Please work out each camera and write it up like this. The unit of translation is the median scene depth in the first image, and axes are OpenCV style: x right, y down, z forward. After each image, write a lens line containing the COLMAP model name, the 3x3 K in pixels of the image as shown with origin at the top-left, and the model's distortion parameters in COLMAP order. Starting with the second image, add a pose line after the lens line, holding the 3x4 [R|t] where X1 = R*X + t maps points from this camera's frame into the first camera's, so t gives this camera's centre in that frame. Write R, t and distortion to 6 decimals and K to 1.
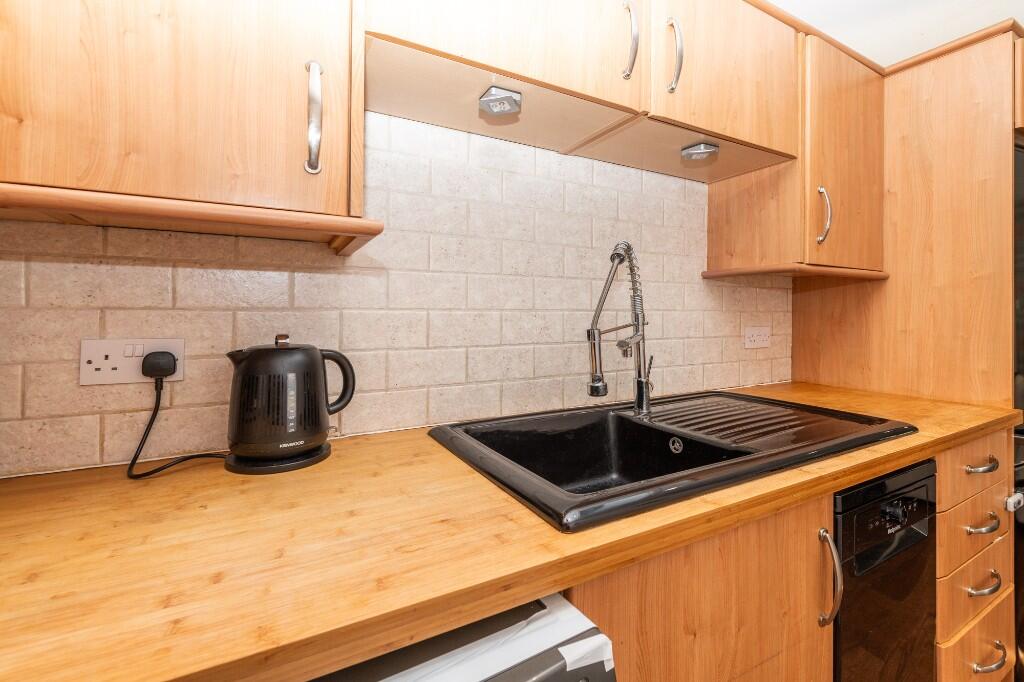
lens RADIAL K [[423.1, 0, 511.2], [0, 423.1, 319.4], [0, 0, 1]] dist [0.003048, 0.000330]
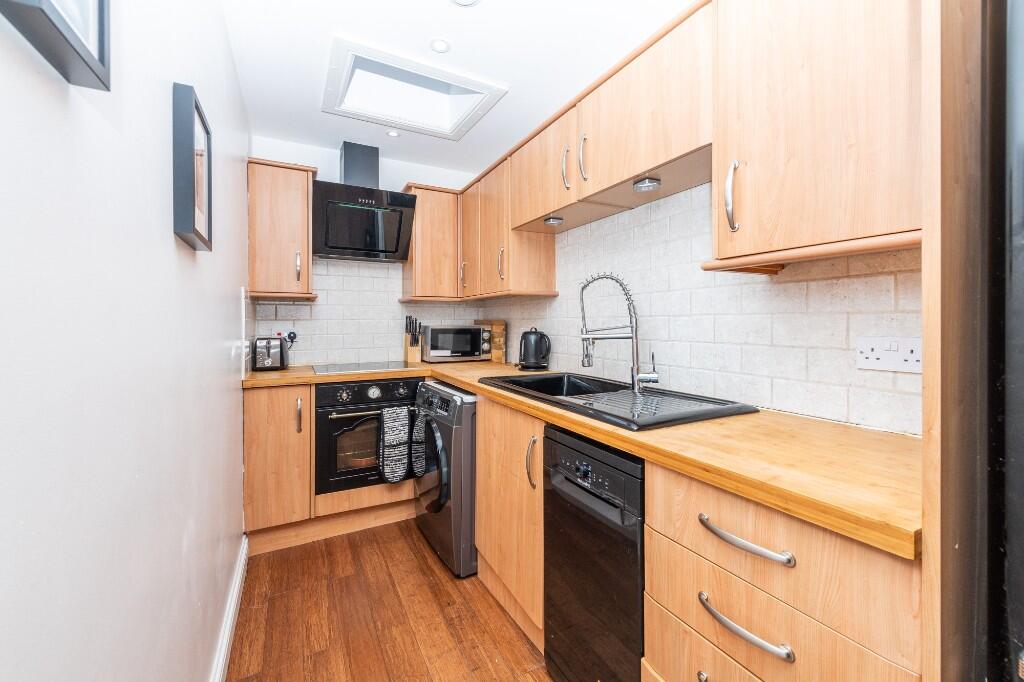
lens RADIAL K [[423.1, 0, 511.2], [0, 423.1, 319.4], [0, 0, 1]] dist [0.003048, 0.000330]
pose [[-0.013211, 0.003848, -0.999905, 1.774661], [0.007755, 0.999963, 0.003745, -0.022692], [0.999883, -0.007705, -0.013240, 0.667276]]
